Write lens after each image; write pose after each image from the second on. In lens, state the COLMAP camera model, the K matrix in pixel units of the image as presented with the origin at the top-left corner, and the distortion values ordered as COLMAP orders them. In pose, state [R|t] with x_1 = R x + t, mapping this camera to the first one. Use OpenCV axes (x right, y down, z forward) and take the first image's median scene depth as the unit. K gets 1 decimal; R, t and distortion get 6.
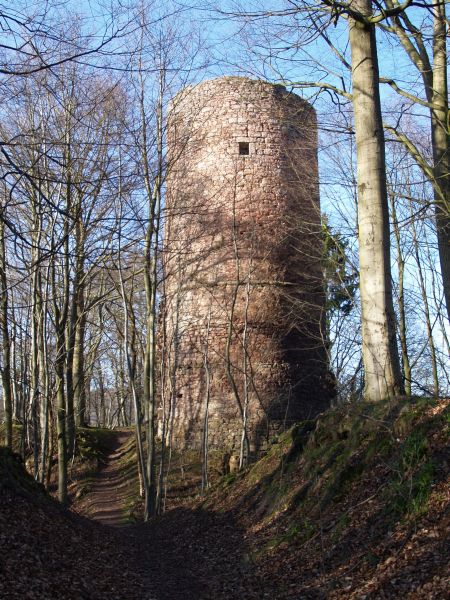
lens RADIAL K [[728.8, 0, 224.4], [0, 728.8, 300.9], [0, 0, 1]] dist [-0.099185, 0.000000]
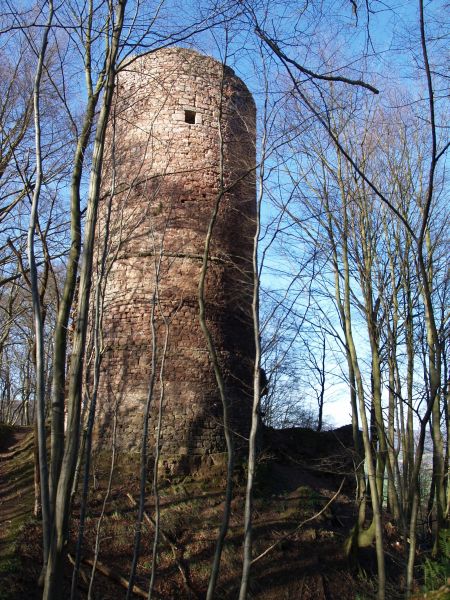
lens RADIAL K [[491.5, 0, 221.2], [0, 491.5, 298.5], [0, 0, 1]] dist [-0.113098, 0.057122]
pose [[0.972771, 0.084446, 0.215838, -0.049734], [-0.061783, 0.992045, -0.109682, 0.086789], [-0.223383, 0.093361, 0.970249, 0.426848]]
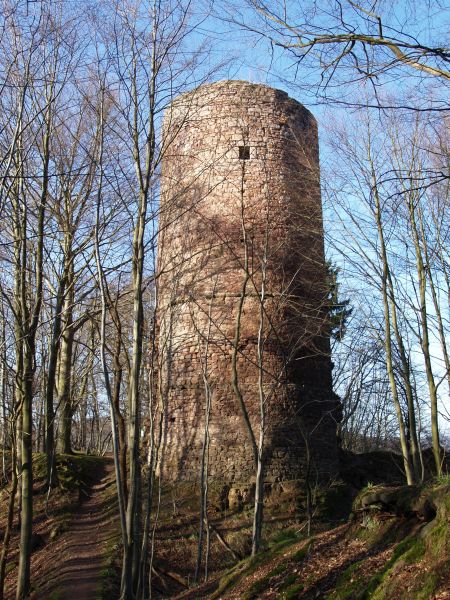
lens RADIAL K [[610.7, 0, 225.8], [0, 610.7, 300.2], [0, 0, 1]] dist [-0.099118, 0.000000]
pose [[0.999641, 0.007896, 0.025591, -0.016132], [-0.006026, 0.997361, -0.072346, 0.037425], [-0.026095, 0.072166, 0.997051, 0.240847]]
